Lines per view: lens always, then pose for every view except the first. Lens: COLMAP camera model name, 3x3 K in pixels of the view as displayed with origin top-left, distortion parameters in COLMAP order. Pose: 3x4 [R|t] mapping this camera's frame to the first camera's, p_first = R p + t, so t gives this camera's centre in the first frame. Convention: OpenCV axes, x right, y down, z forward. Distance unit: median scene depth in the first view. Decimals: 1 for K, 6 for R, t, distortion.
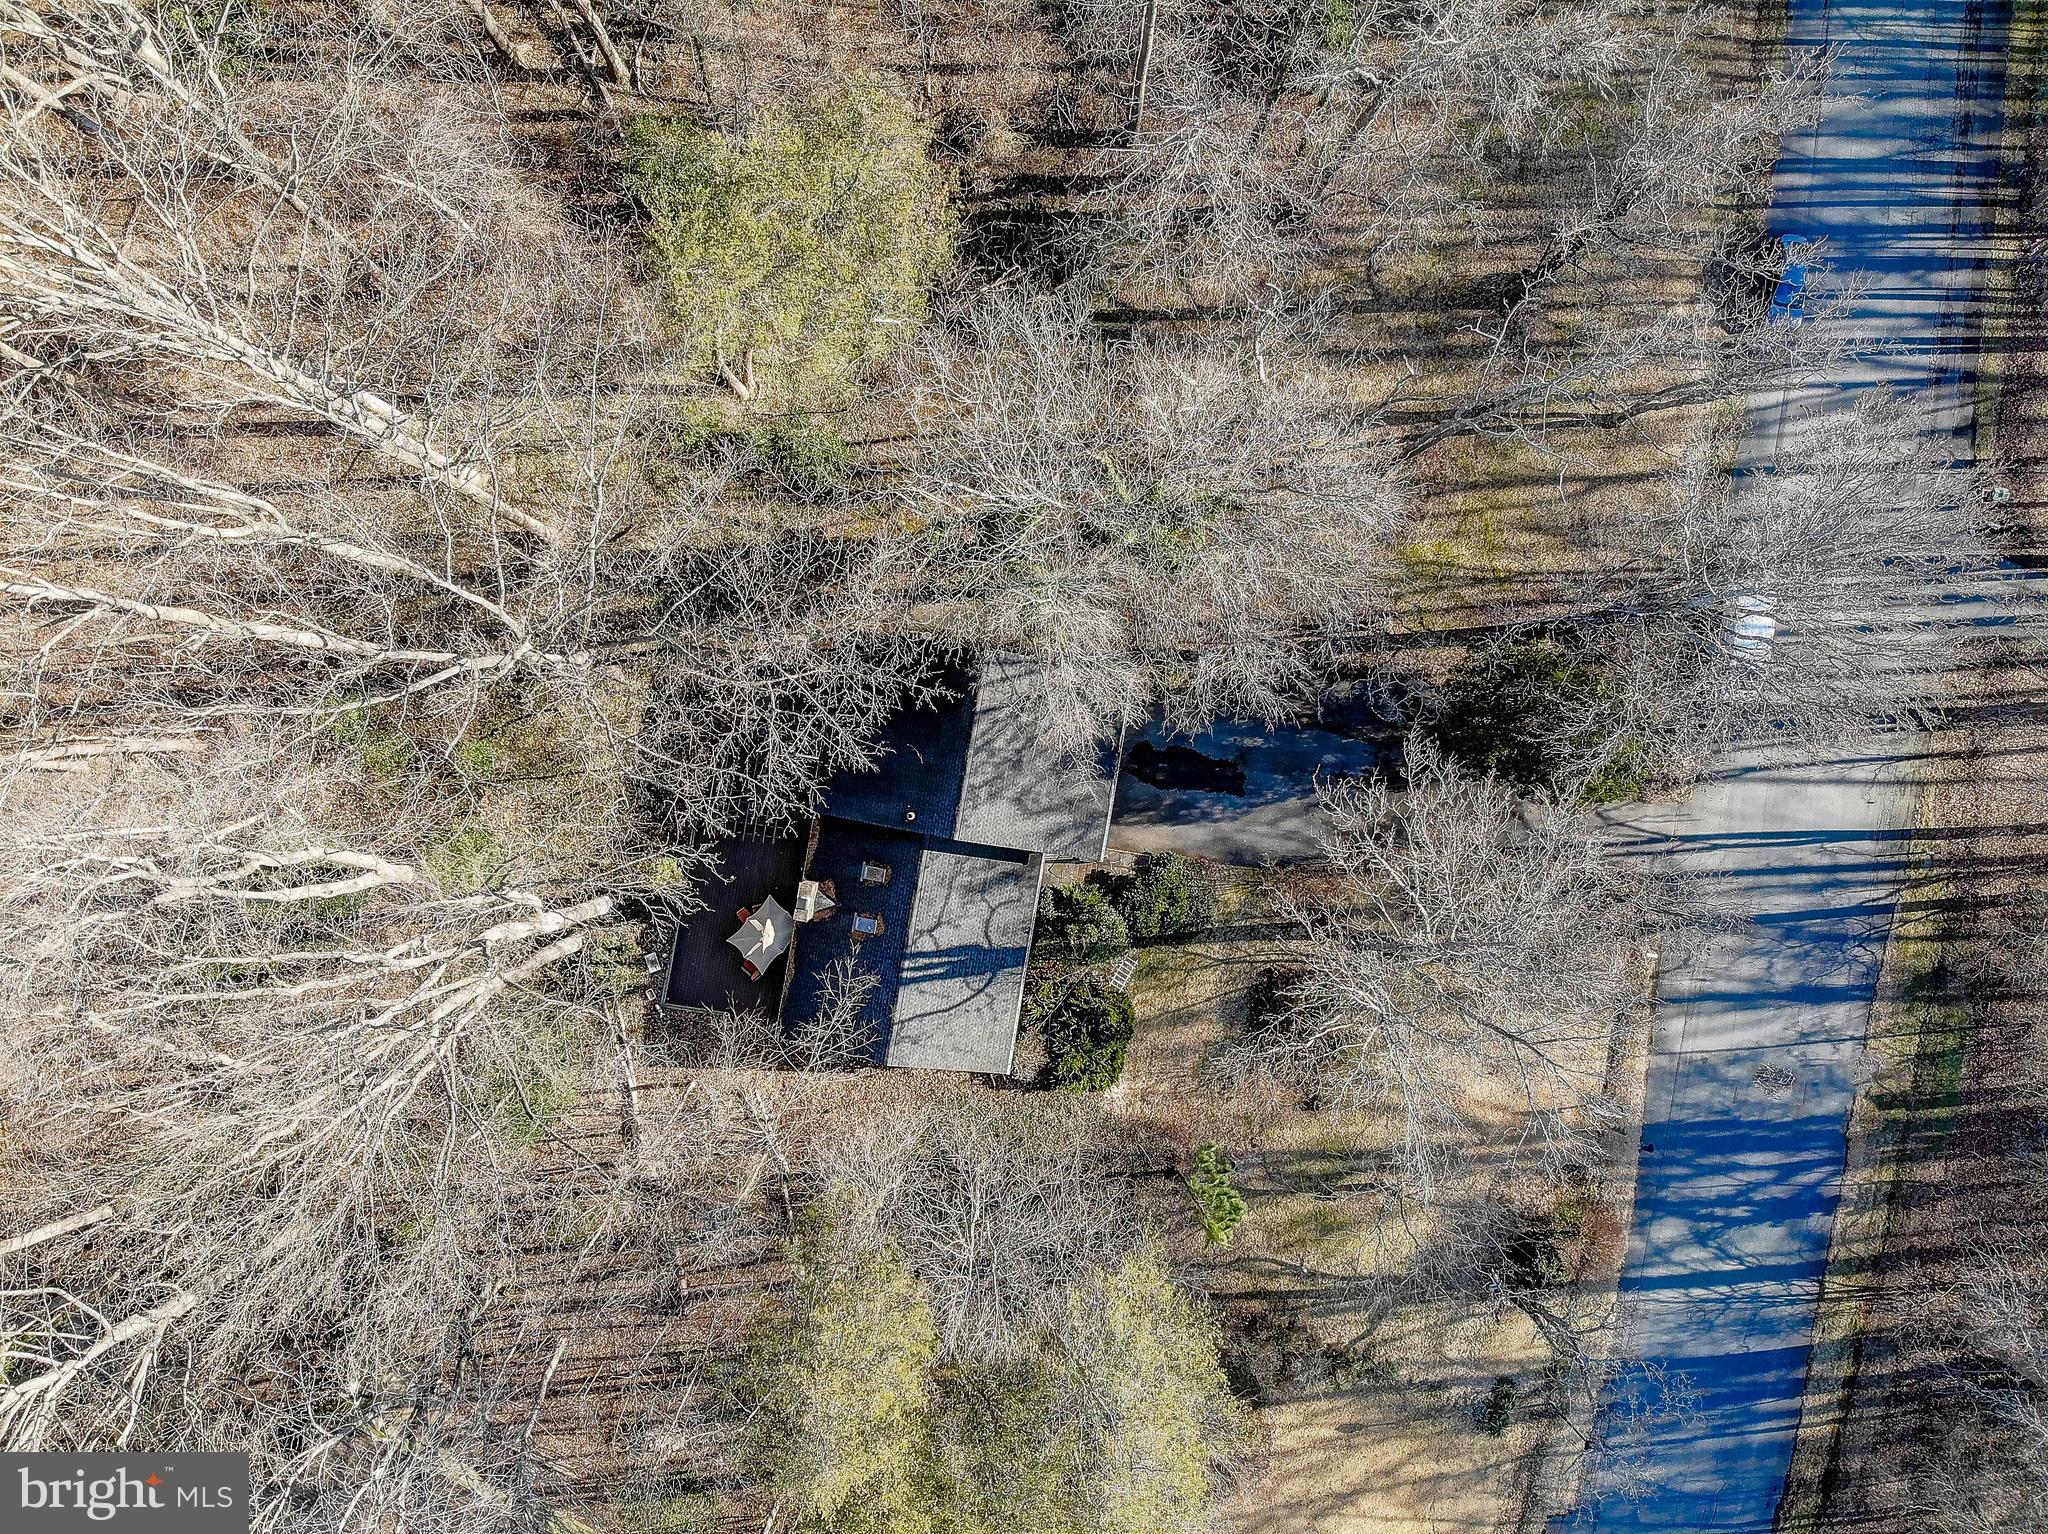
lens RADIAL K [[1472.3, 0, 1016.5], [0, 1472.3, 776.3], [0, 0, 1]] dist [0.038739, -0.124490]
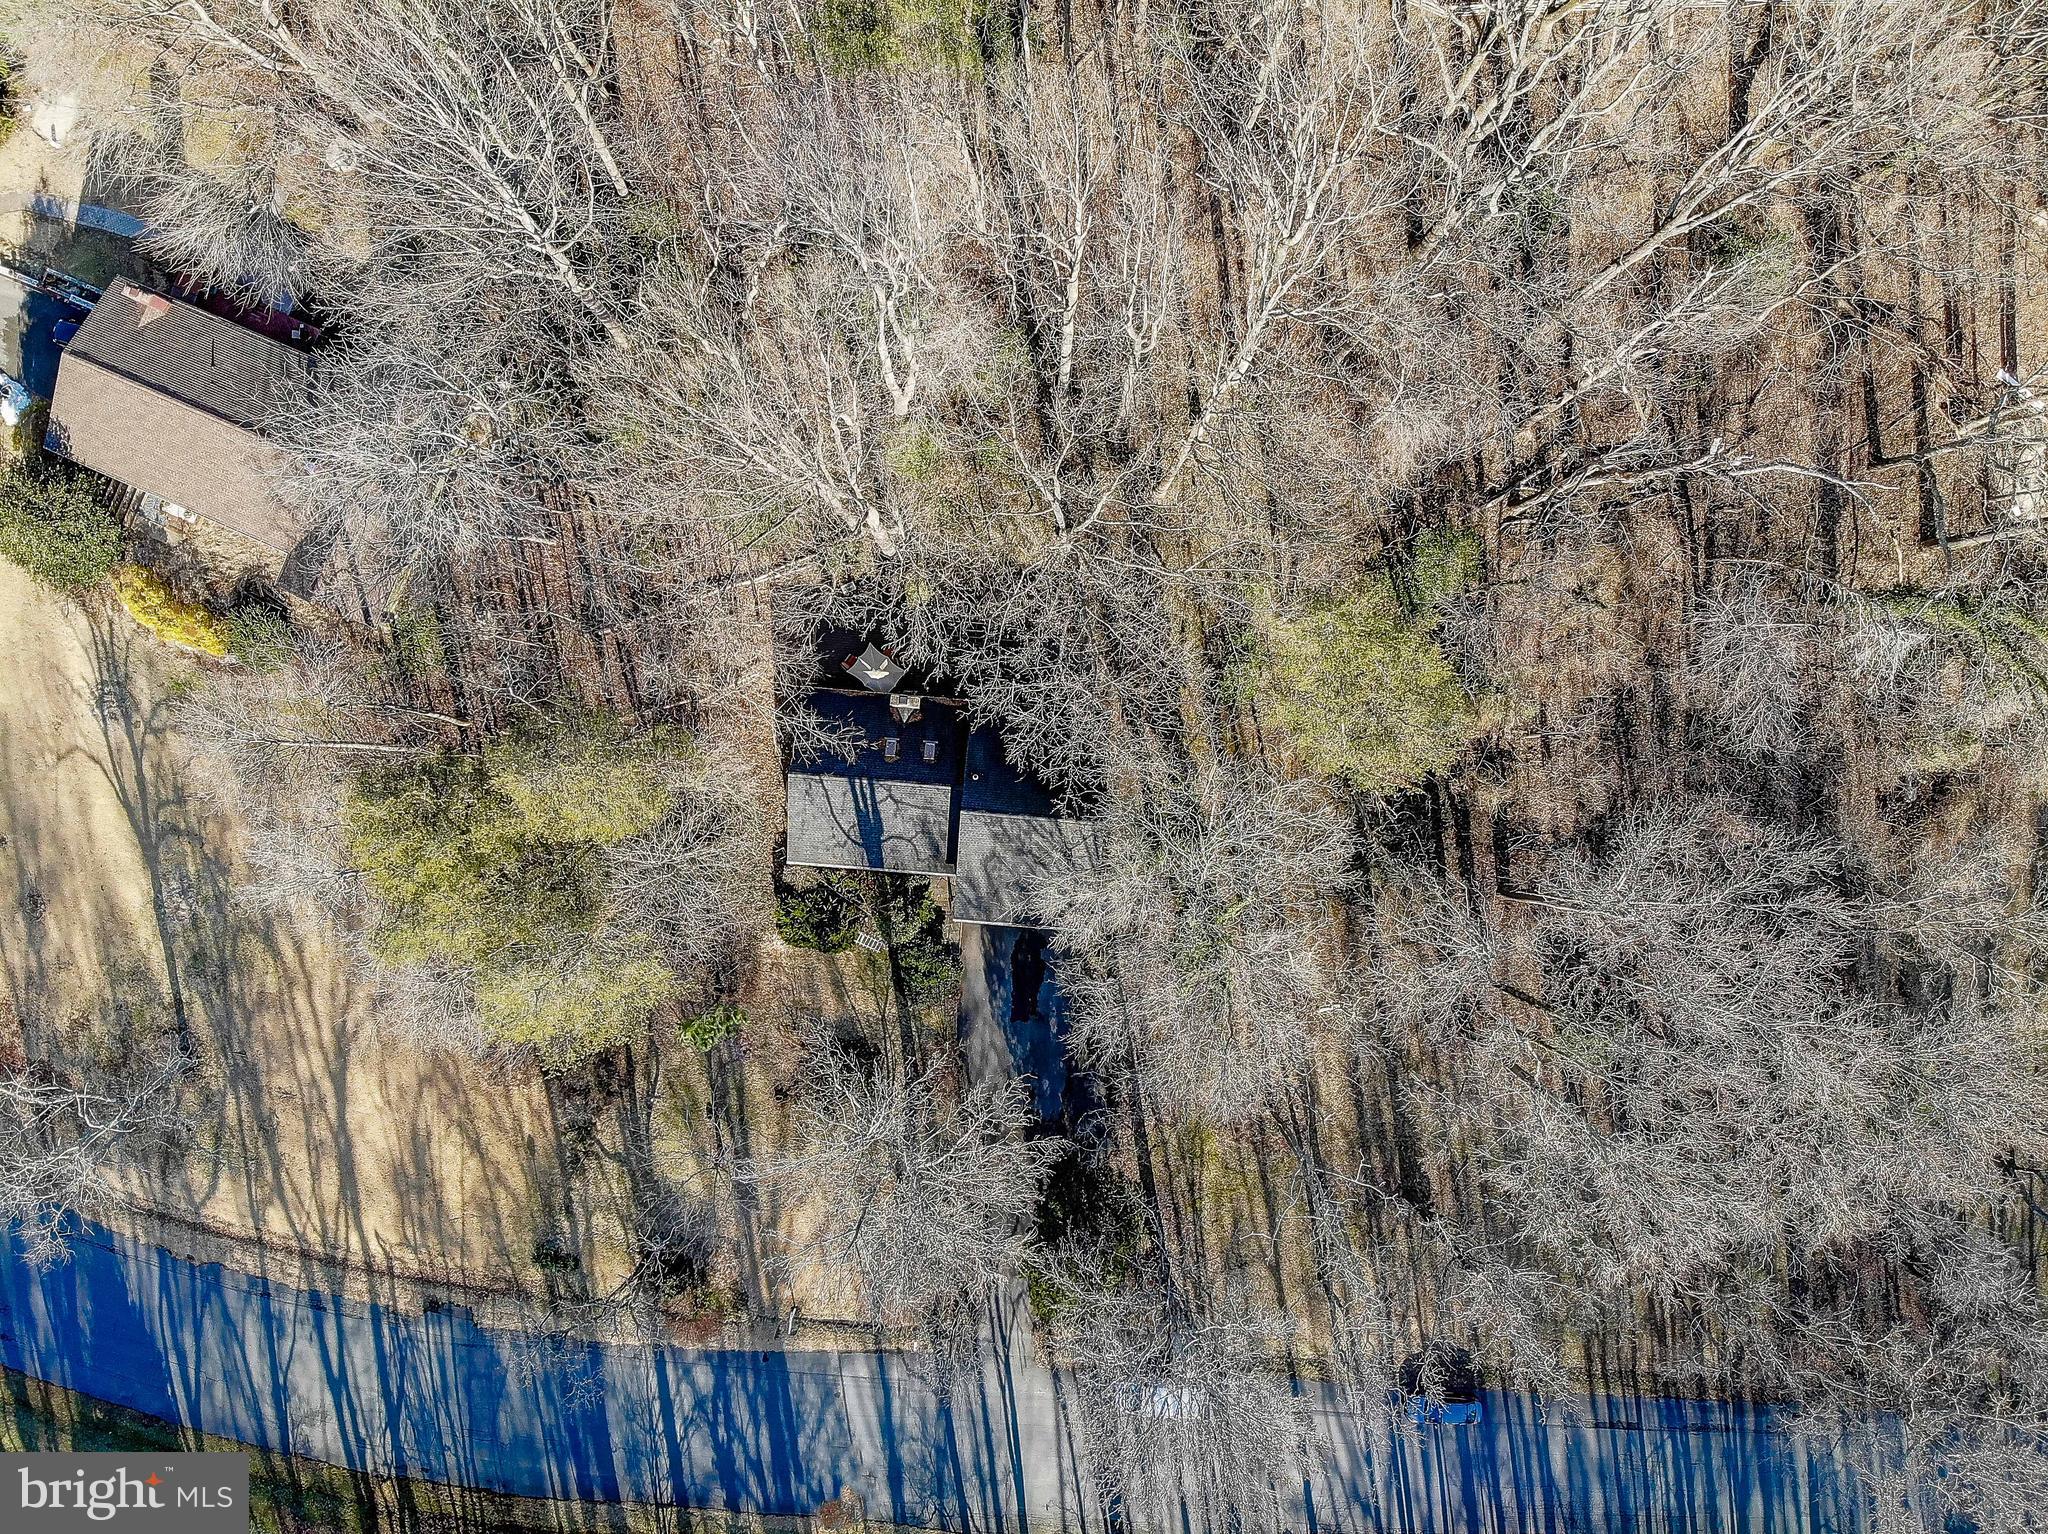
lens RADIAL K [[1441.8, 0, 1026.9], [0, 1441.8, 782.6], [0, 0, 1]] dist [0.062645, -0.170631]
pose [[0.083925, 0.996472, 0.000380, -0.057113], [-0.996436, 0.083926, -0.008522, -0.007011], [-0.008524, 0.000337, 0.999964, -0.285035]]
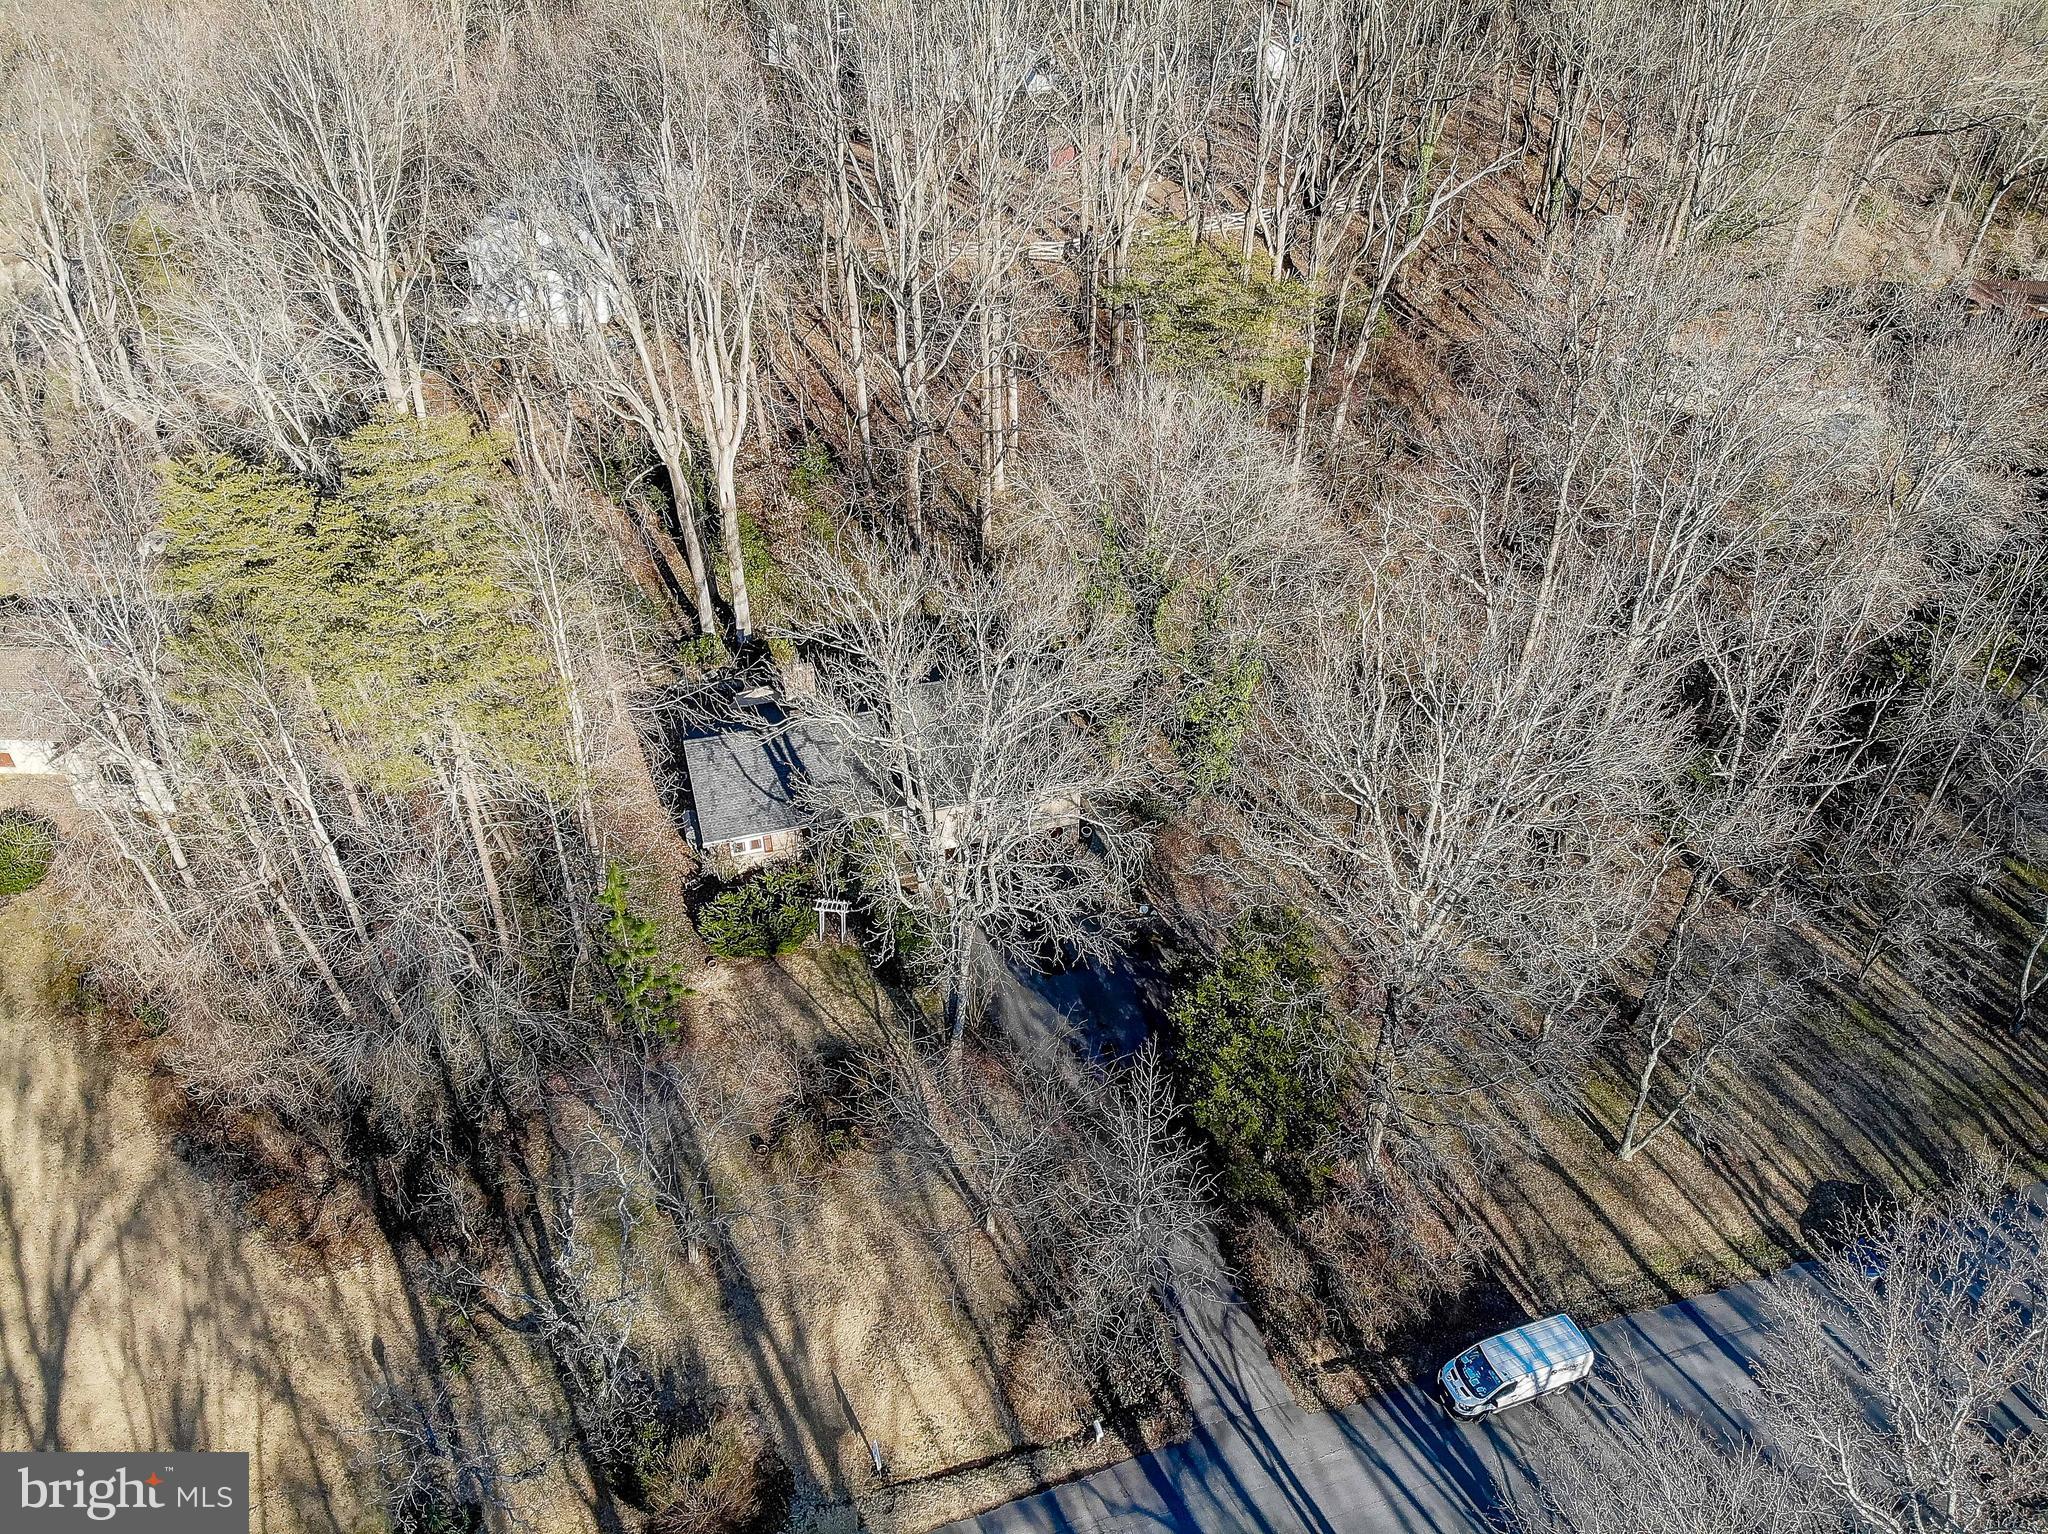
lens RADIAL K [[1472.3, 0, 1016.5], [0, 1472.3, 776.3], [0, 0, 1]] dist [0.038739, -0.124490]
pose [[0.433653, 0.568547, -0.699071, 0.770242], [-0.901066, 0.277982, -0.332875, 0.324610], [0.005074, 0.774261, 0.632846, 0.288113]]
